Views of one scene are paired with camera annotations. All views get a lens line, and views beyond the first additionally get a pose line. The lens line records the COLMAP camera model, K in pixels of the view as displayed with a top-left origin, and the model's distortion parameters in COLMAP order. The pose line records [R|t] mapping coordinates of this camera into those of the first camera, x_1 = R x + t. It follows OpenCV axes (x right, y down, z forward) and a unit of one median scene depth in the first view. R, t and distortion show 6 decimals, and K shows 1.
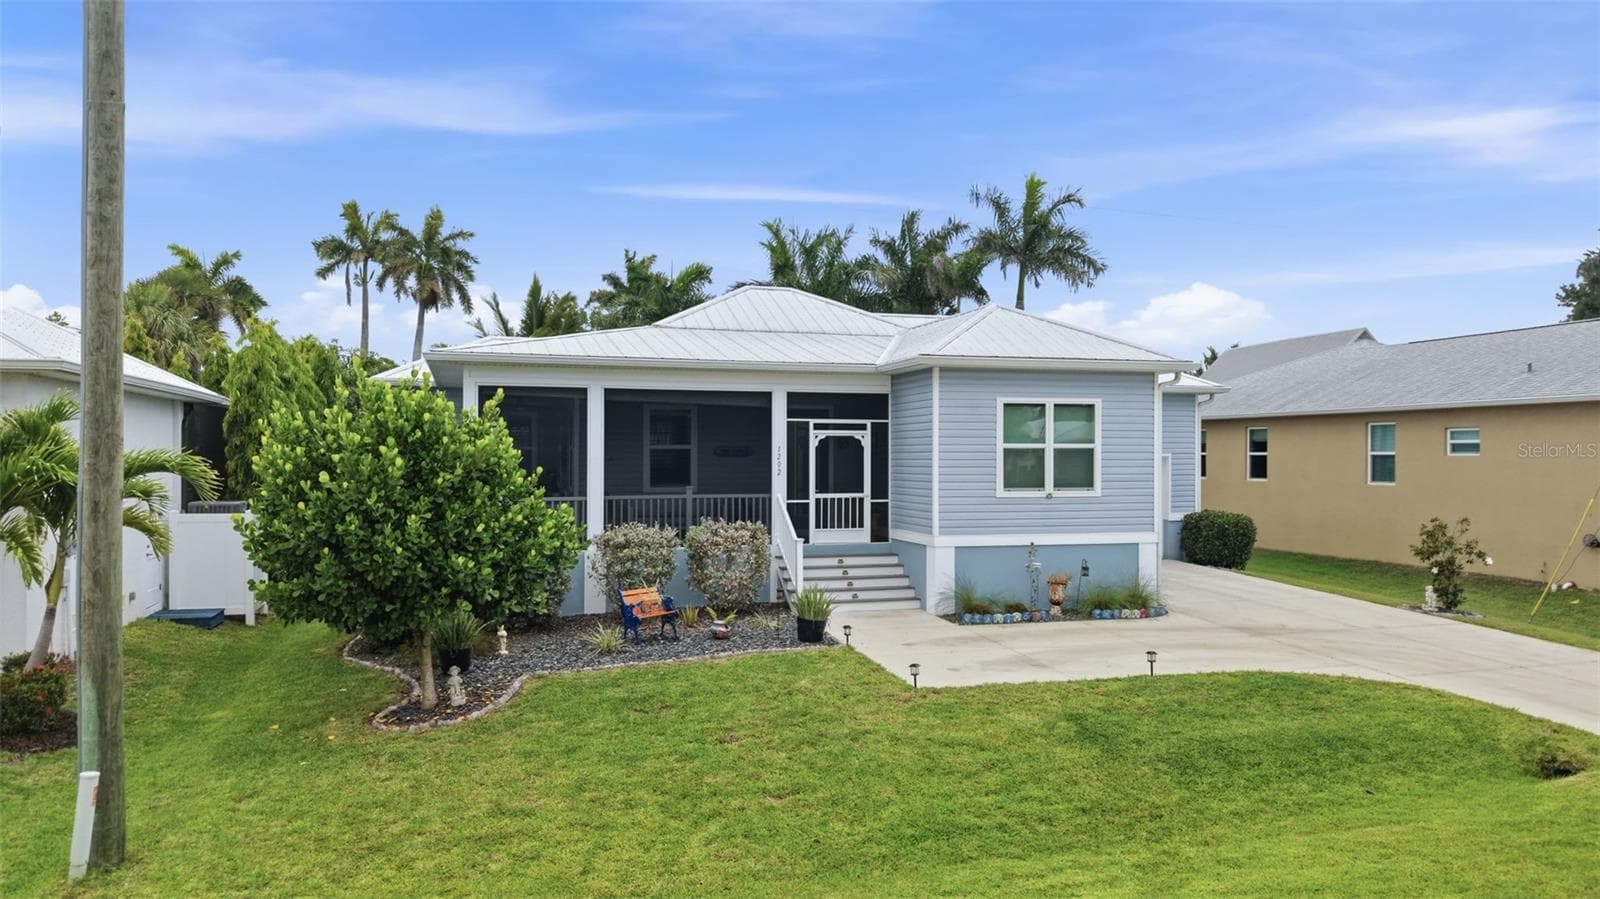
lens RADIAL K [[1096.4, 0, 793.5], [0, 1096.4, 456.2], [0, 0, 1]] dist [0.017469, -0.040286]
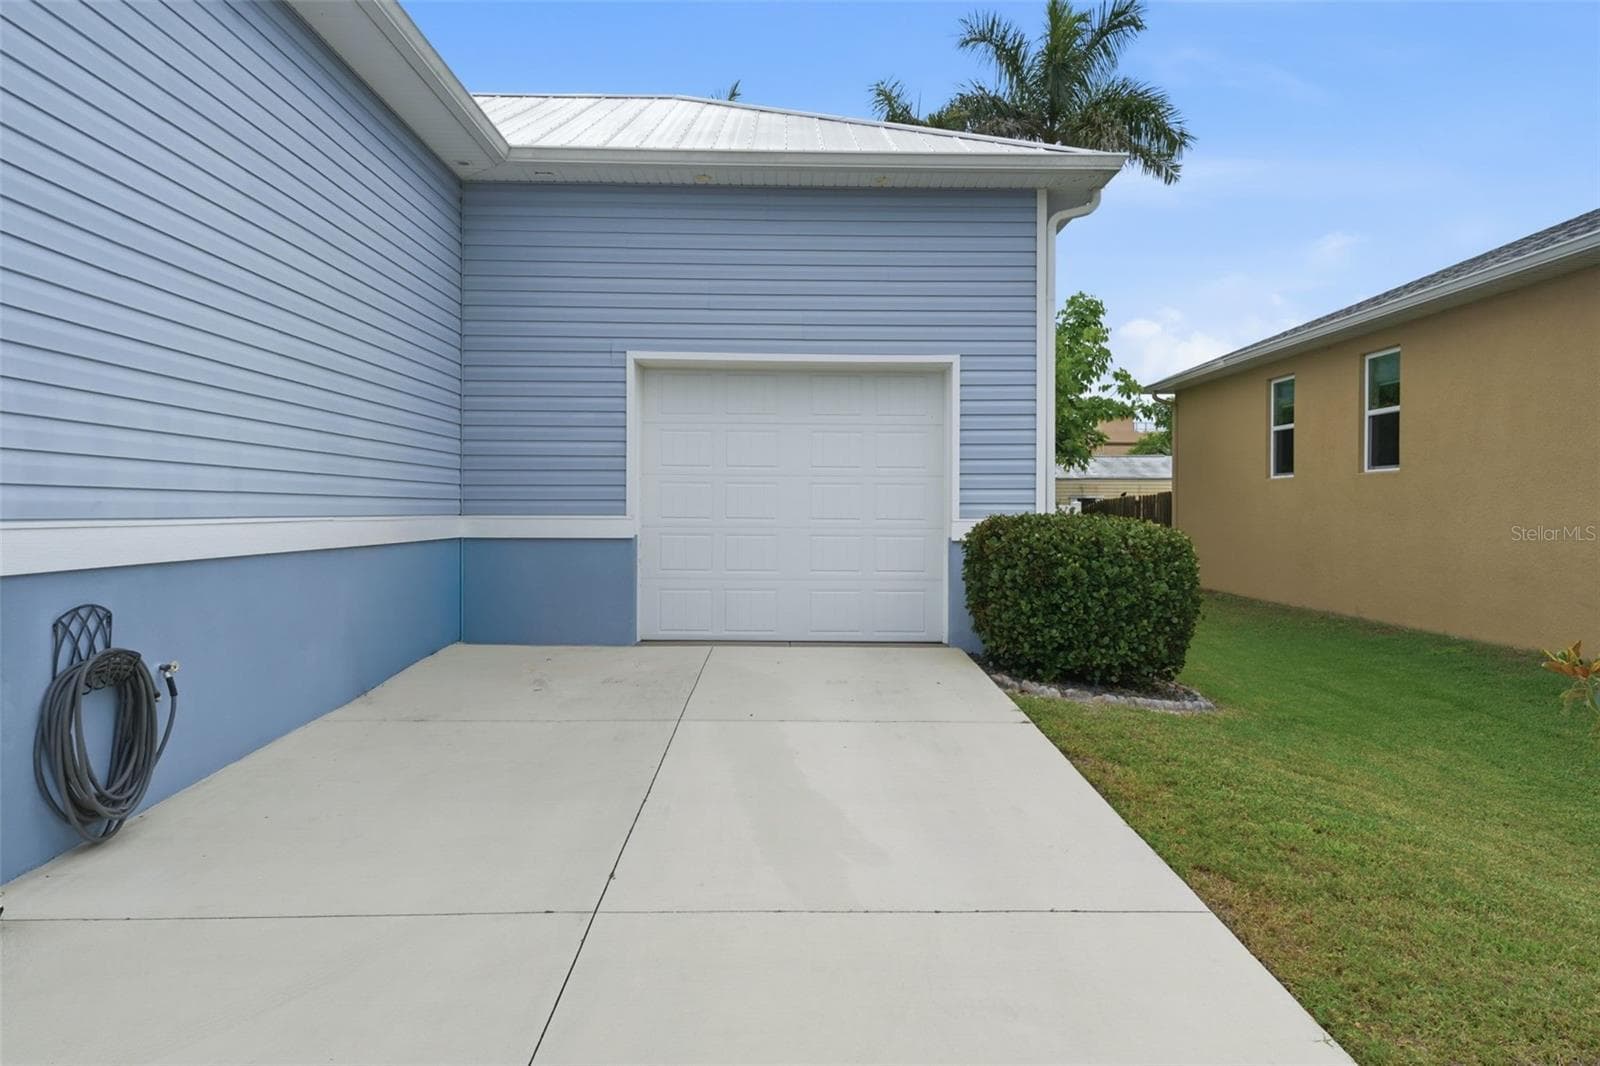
lens RADIAL K [[1060.5, 0, 796.9], [0, 1060.5, 513.5], [0, 0, 1]] dist [0.008954, 0.001716]
pose [[0.962953, 0.005495, -0.269613, 0.535202], [-0.005133, 0.999985, 0.002049, 0.068234], [0.269620, -0.000589, 0.962967, 0.895281]]
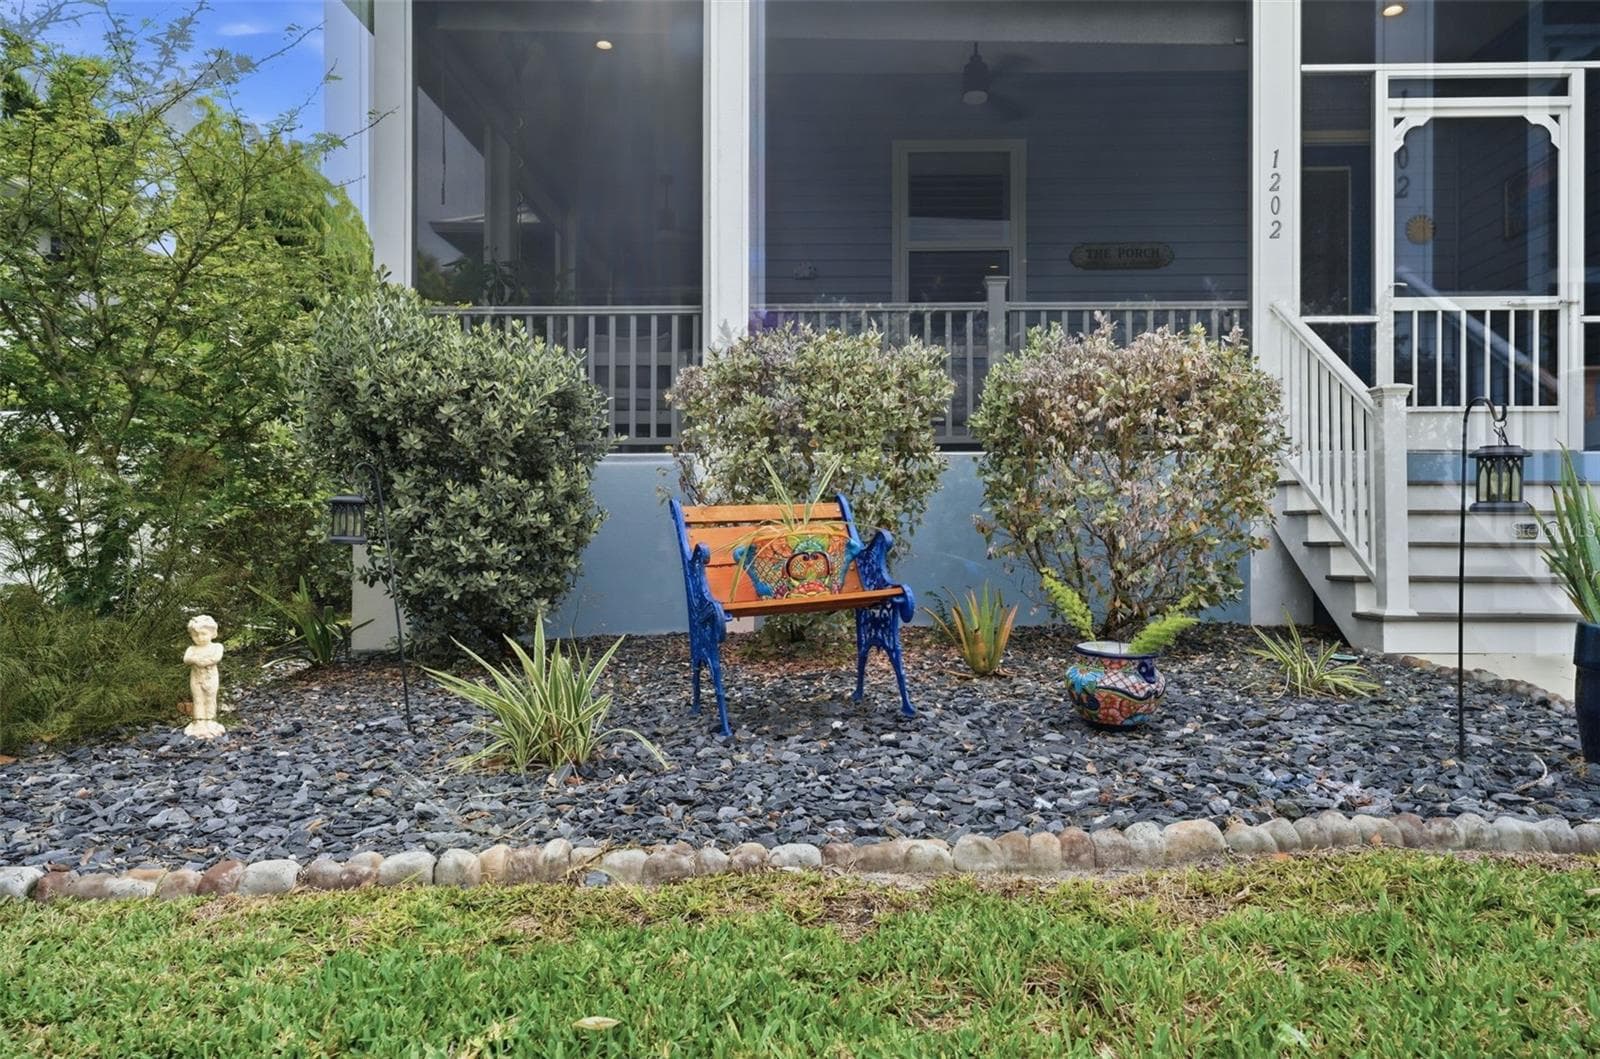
lens RADIAL K [[1066.7, 0, 782.1], [0, 1066.7, 530.2], [0, 0, 1]] dist [0.004123, 0.001518]
pose [[0.945993, -0.000766, -0.324187, -0.052144], [-0.001421, 0.999978, -0.006511, 0.112112], [0.324185, 0.006620, 0.945971, 0.675635]]
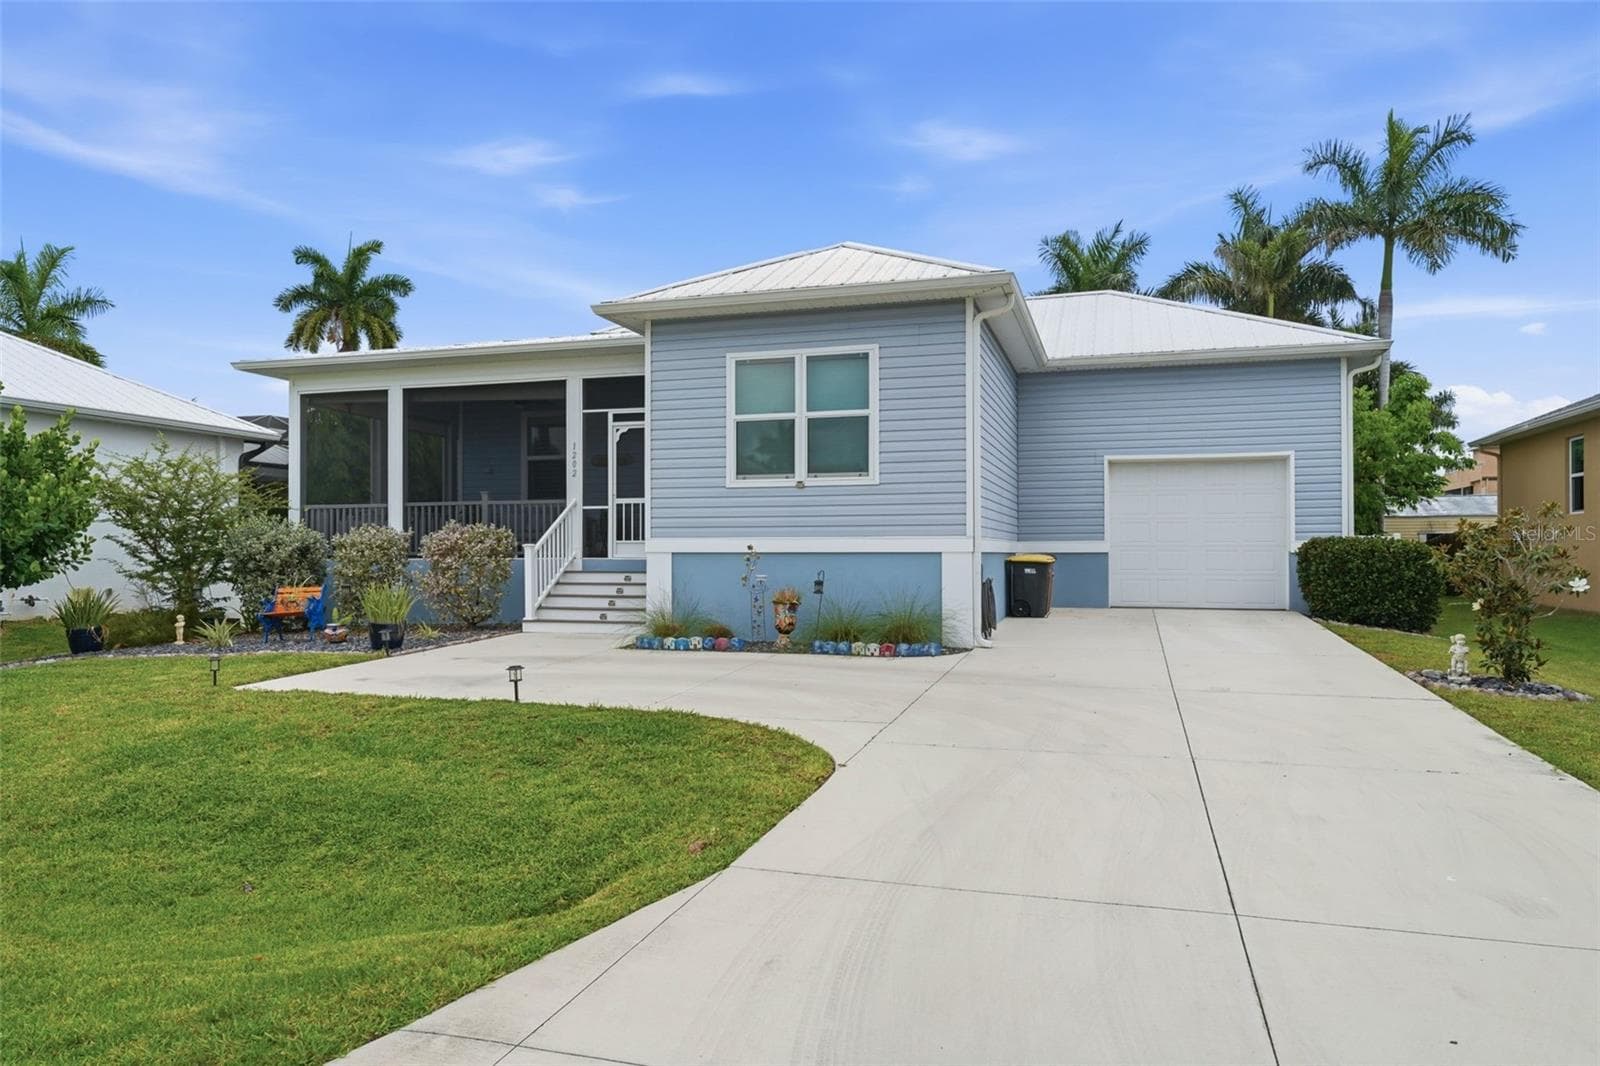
lens RADIAL K [[1059.6, 0, 795.9], [0, 1059.6, 550.7], [0, 0, 1]] dist [0.009651, 0.004604]
pose [[0.834950, -0.004336, -0.550309, 0.615332], [0.001734, 0.999985, -0.005247, 0.083605], [0.550323, 0.003427, 0.834945, 0.416637]]
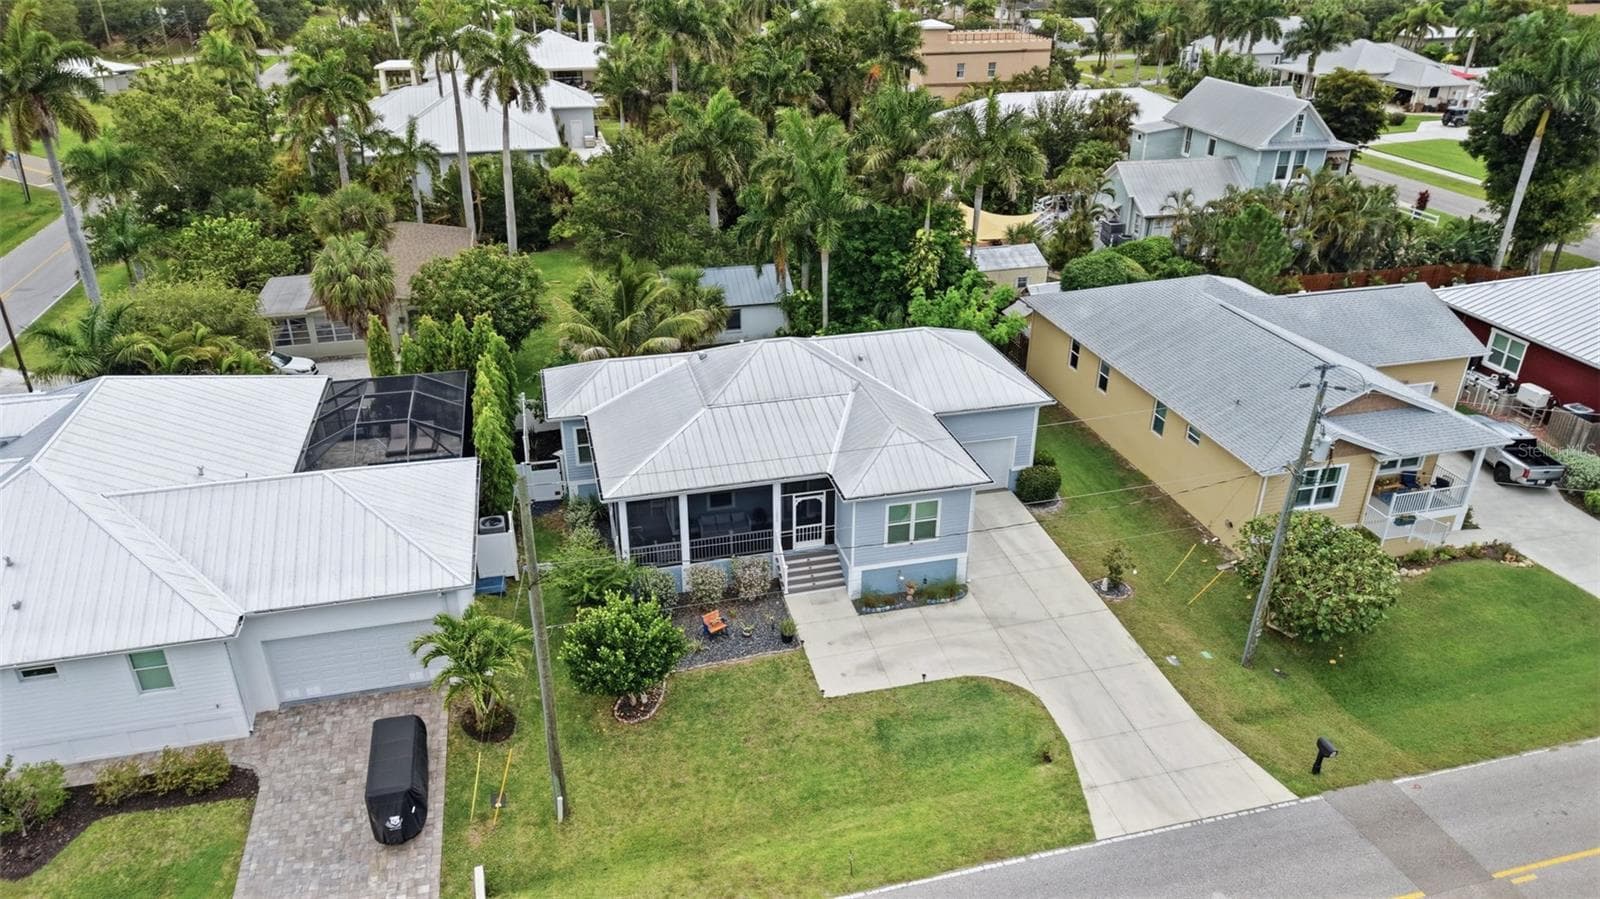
lens RADIAL K [[1067.2, 0, 796.5], [0, 1067.2, 450.5], [0, 0, 1]] dist [0.032642, -0.036051]
pose [[0.999224, 0.015265, -0.036304, 0.092160], [0.002543, 0.894884, 0.446291, -0.982961], [0.039301, -0.446037, 0.894151, -0.668256]]
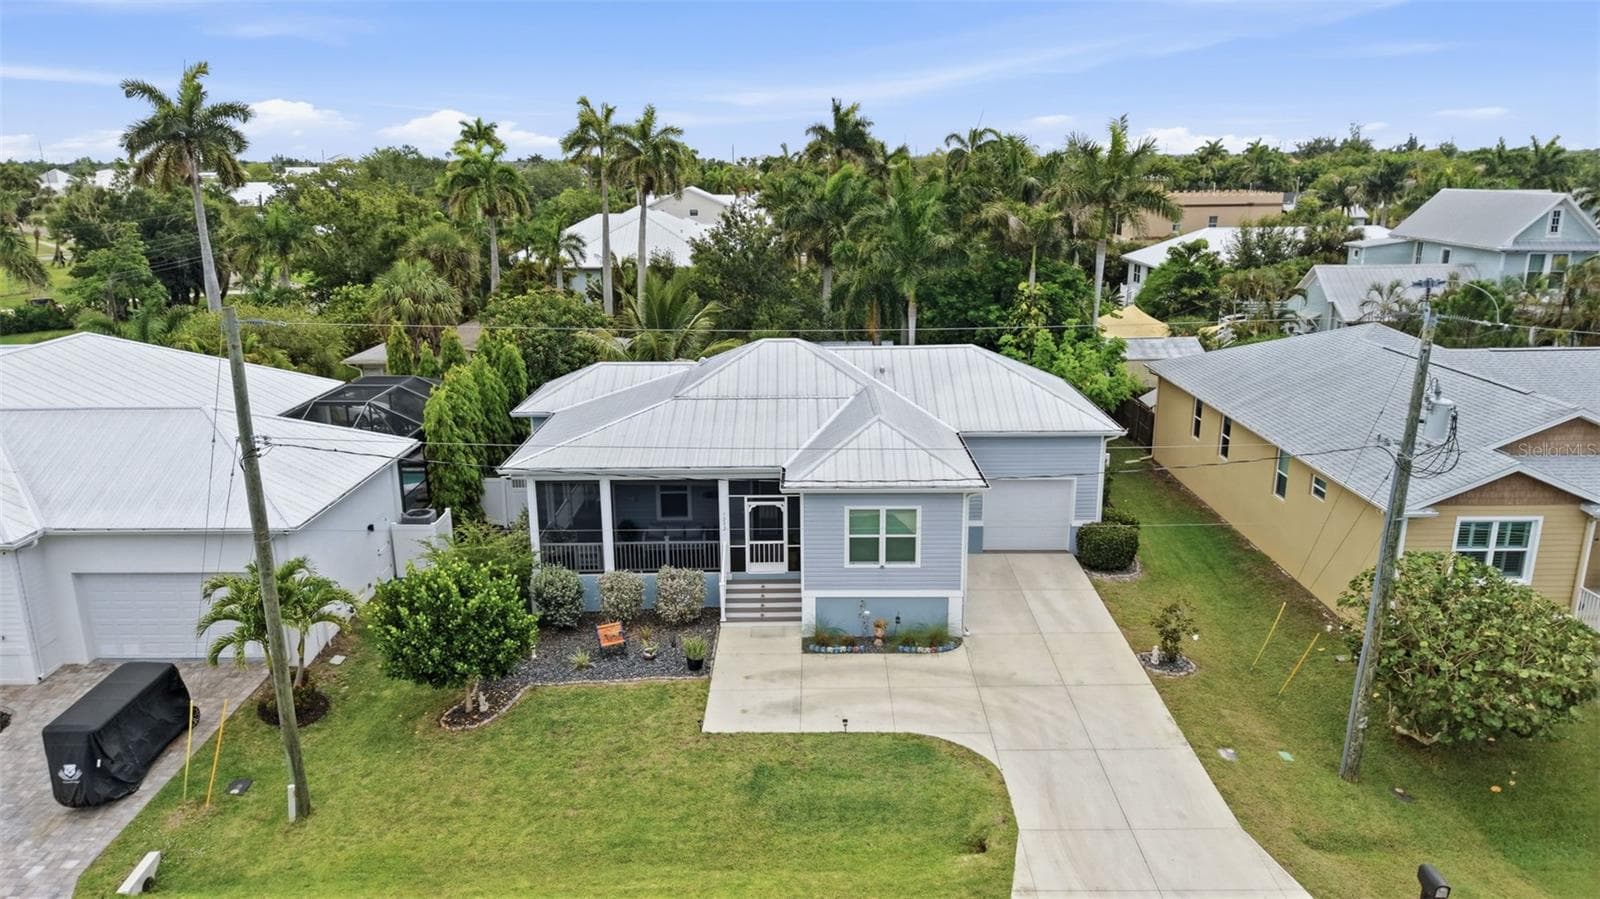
lens RADIAL K [[1067.2, 0, 796.5], [0, 1067.2, 450.5], [0, 0, 1]] dist [0.032642, -0.036051]
pose [[0.957961, 0.063307, -0.279826, 0.523708], [0.011785, 0.965845, 0.258854, -0.504448], [0.286655, -0.251270, 0.924496, -0.360431]]
